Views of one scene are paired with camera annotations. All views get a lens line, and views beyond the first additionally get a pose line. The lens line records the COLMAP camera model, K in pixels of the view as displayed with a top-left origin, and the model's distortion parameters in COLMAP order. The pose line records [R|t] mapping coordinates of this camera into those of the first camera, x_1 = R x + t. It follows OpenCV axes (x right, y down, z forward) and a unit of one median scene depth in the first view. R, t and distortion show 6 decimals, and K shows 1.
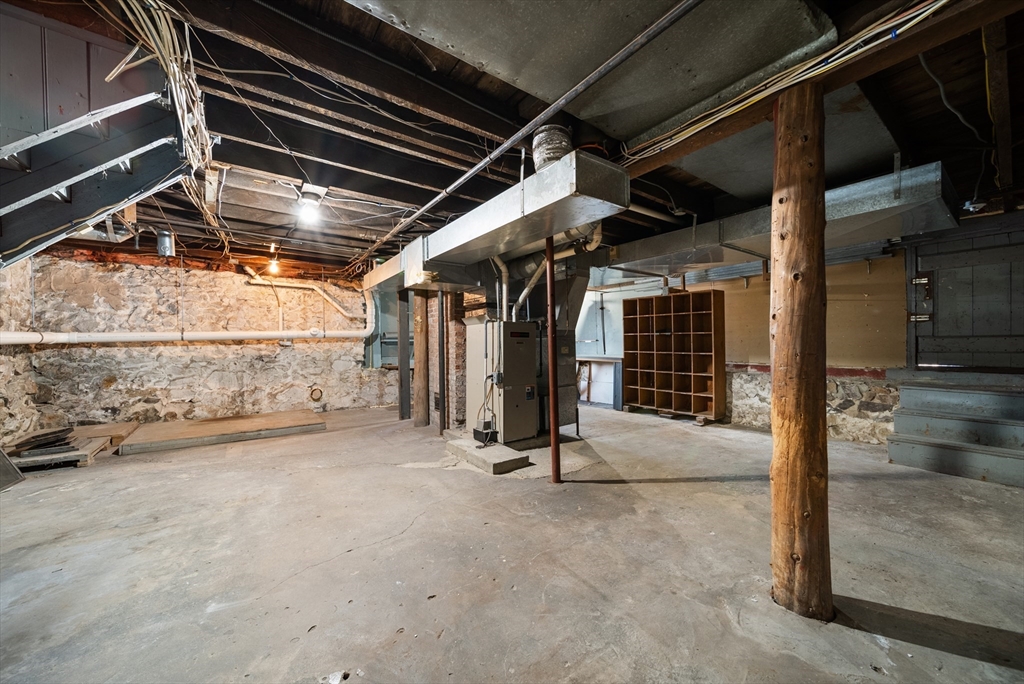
lens RADIAL K [[366.1, 0, 512.3], [0, 366.1, 345.5], [0, 0, 1]] dist [-0.001380, -0.001104]
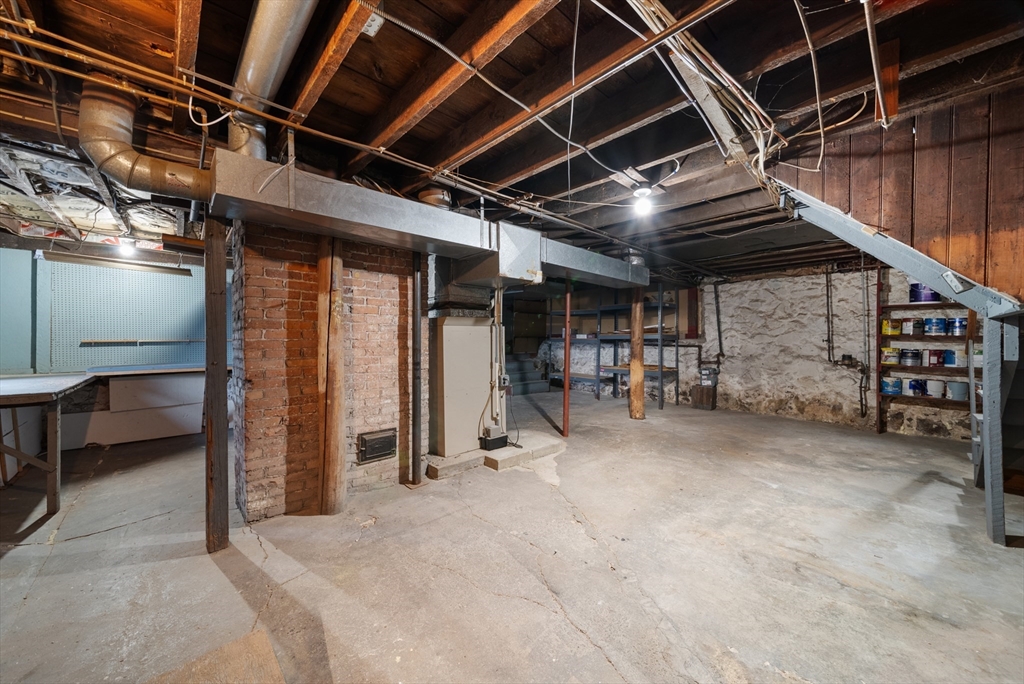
lens RADIAL K [[366.1, 0, 514.2], [0, 366.1, 339.1], [0, 0, 1]] dist [-0.001380, -0.001104]
pose [[-0.122989, 0.000767, 0.992408, -1.650874], [0.000614, 1.000000, -0.000697, -0.045335], [-0.992408, 0.000524, -0.122990, 1.669610]]
